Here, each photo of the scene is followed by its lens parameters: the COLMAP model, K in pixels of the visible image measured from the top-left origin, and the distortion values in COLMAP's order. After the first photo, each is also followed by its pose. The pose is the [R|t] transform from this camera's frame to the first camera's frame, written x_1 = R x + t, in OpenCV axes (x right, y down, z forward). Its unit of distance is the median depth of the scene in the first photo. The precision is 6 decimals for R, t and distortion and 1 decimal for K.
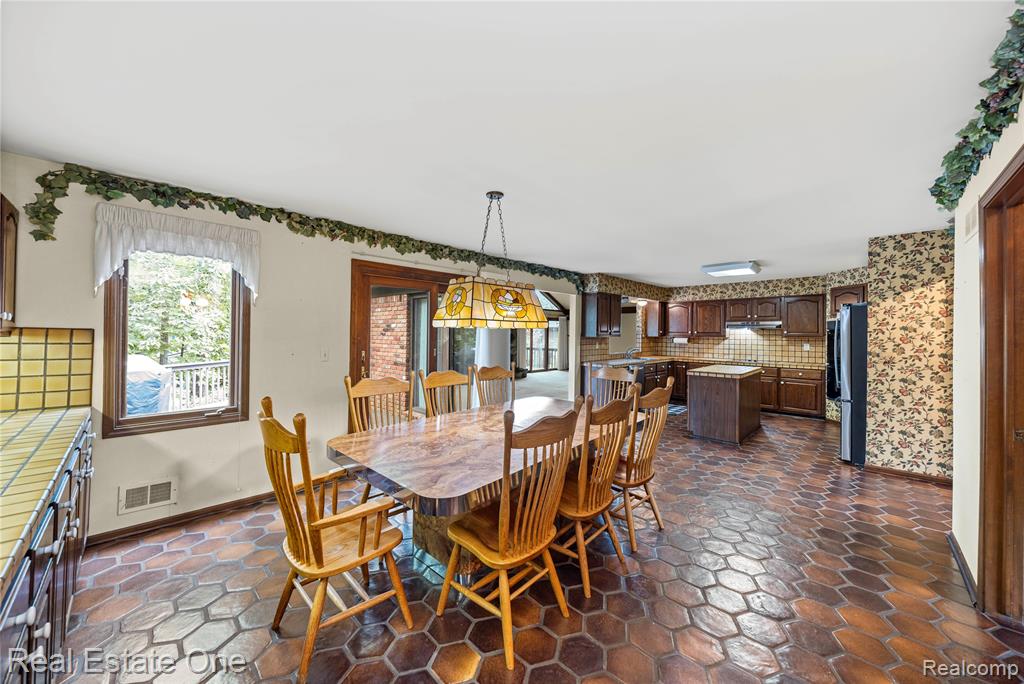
lens RADIAL K [[377.0, 0, 507.5], [0, 377.0, 333.9], [0, 0, 1]] dist [-0.015651, -0.000322]
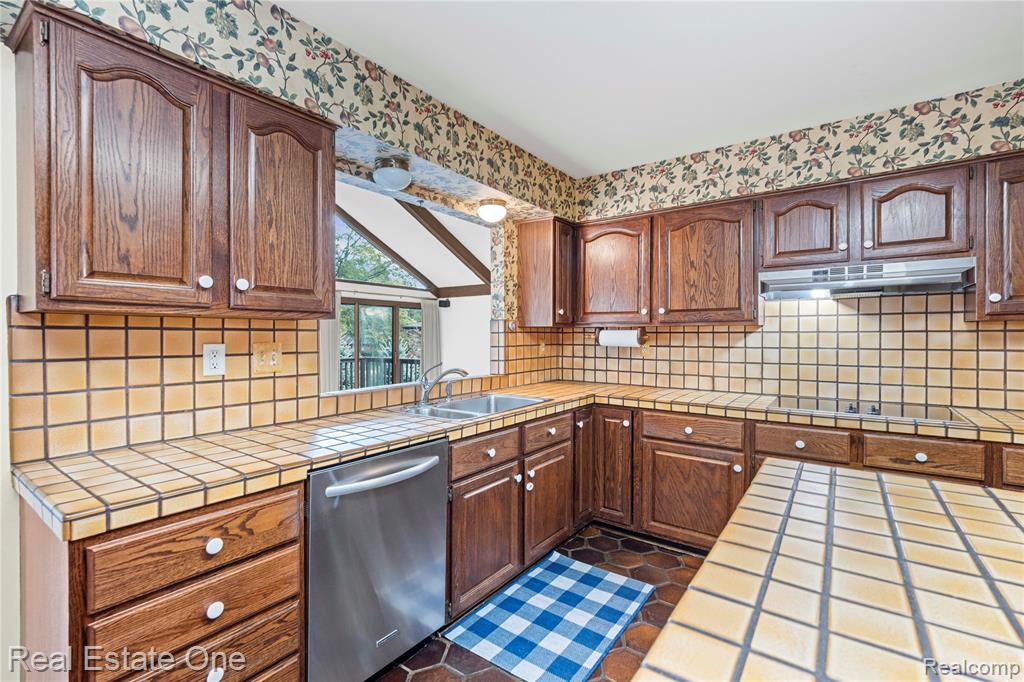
lens RADIAL K [[453.4, 0, 518.0], [0, 453.4, 339.9], [0, 0, 1]] dist [-0.003051, -0.000680]
pose [[0.987574, -0.009154, 0.156886, 0.332462], [0.008350, 0.999948, 0.005783, 0.017517], [-0.156931, -0.004401, 0.987600, 0.664778]]
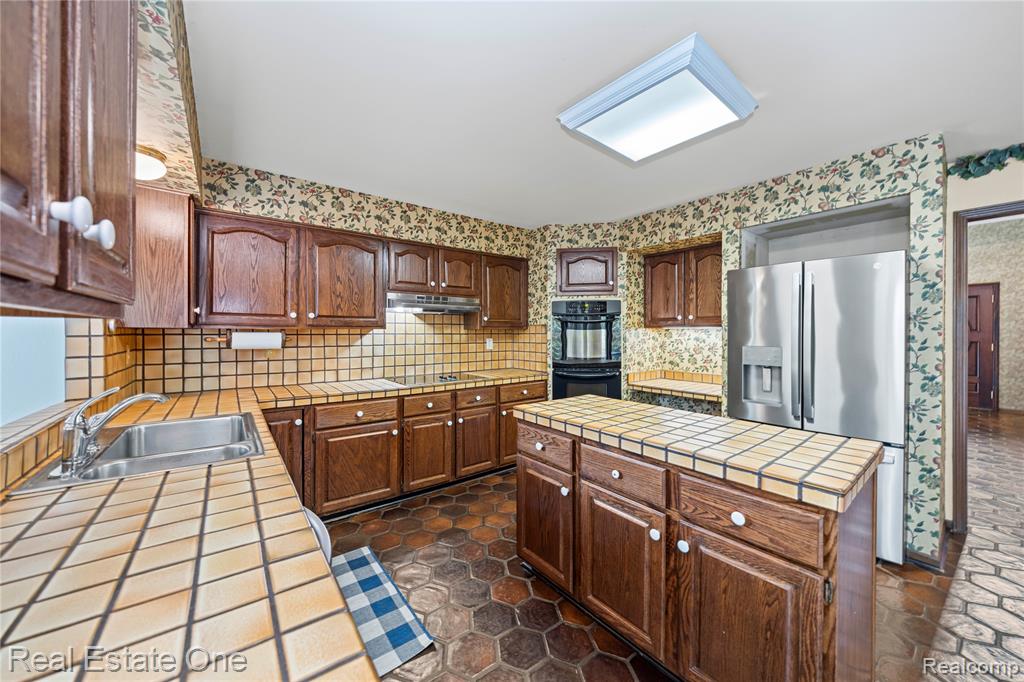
lens RADIAL K [[349.1, 0, 499.7], [0, 349.1, 336.2], [0, 0, 1]] dist [-0.008511, -0.000016]
pose [[0.157967, -0.015247, 0.987327, 0.213085], [0.008448, 0.999865, 0.014089, 0.012557], [-0.987408, 0.006115, 0.158075, 0.799086]]
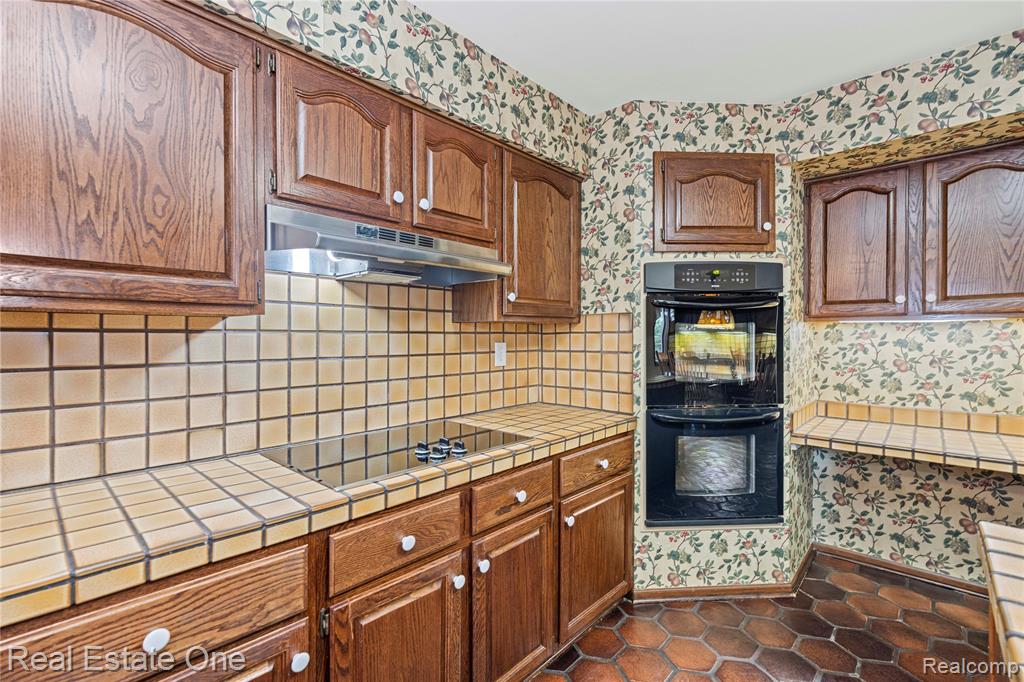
lens RADIAL K [[453.4, 0, 503.0], [0, 453.4, 339.1], [0, 0, 1]] dist [-0.003051, -0.000680]
pose [[-0.017619, -0.009600, 0.999799, 0.404636], [0.007780, 0.999922, 0.009739, 0.017323], [-0.999815, 0.007950, -0.017543, 0.898949]]
